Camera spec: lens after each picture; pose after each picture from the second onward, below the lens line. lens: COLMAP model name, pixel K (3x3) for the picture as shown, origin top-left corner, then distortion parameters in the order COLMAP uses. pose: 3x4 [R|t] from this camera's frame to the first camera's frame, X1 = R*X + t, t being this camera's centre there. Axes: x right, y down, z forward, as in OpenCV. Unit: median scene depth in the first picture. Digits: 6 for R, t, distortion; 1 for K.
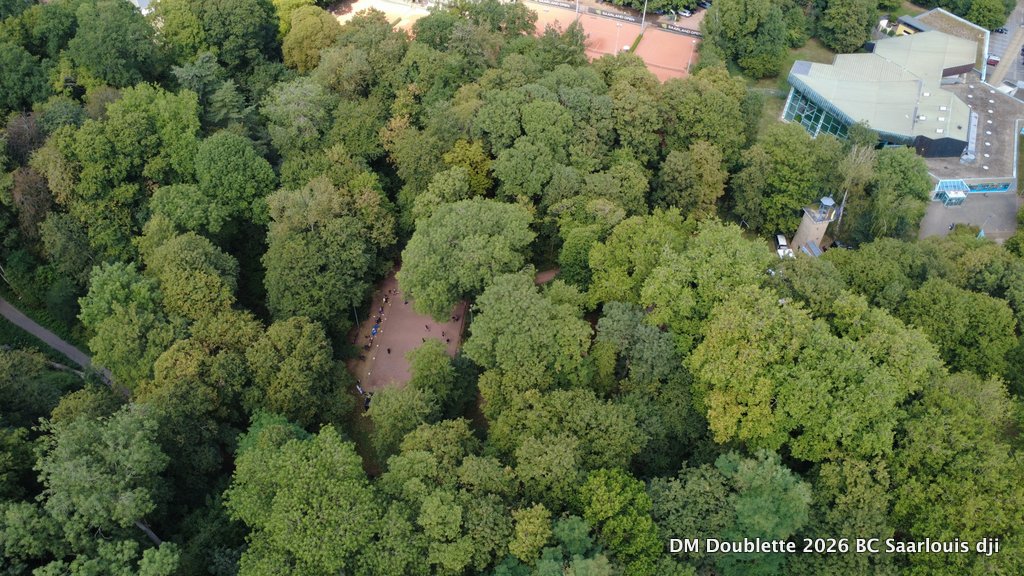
lens RADIAL K [[745.1, 0, 512.0], [0, 745.1, 288.0], [0, 0, 1]] dist [-0.004397, 0.002865]
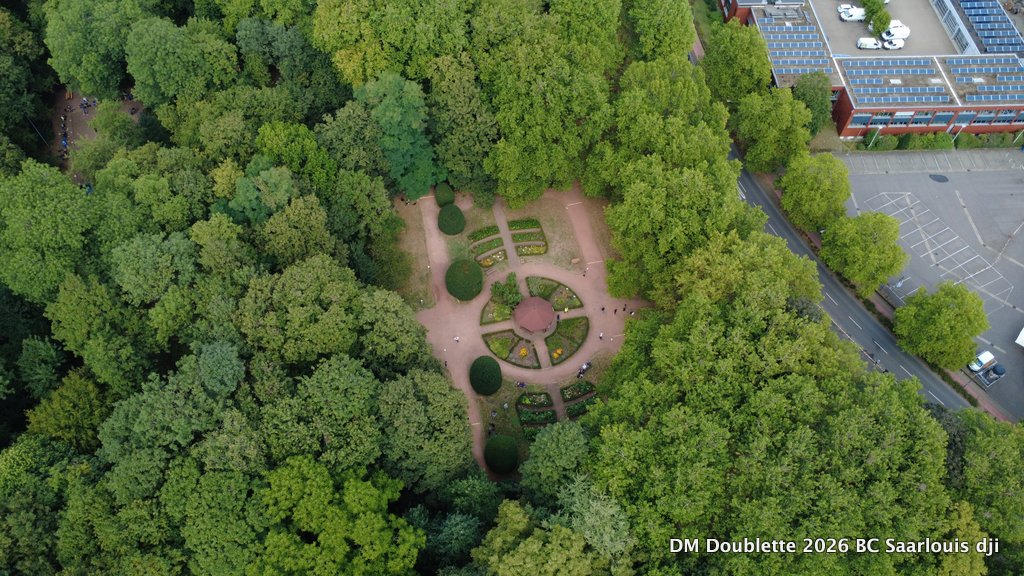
lens RADIAL K [[745.1, 0, 512.0], [0, 745.1, 288.0], [0, 0, 1]] dist [-0.004397, 0.002865]
pose [[0.885119, -0.392444, 0.250106, 0.044092], [0.347271, 0.914770, 0.206393, 0.282252], [-0.309787, -0.095828, 0.945965, -0.281035]]
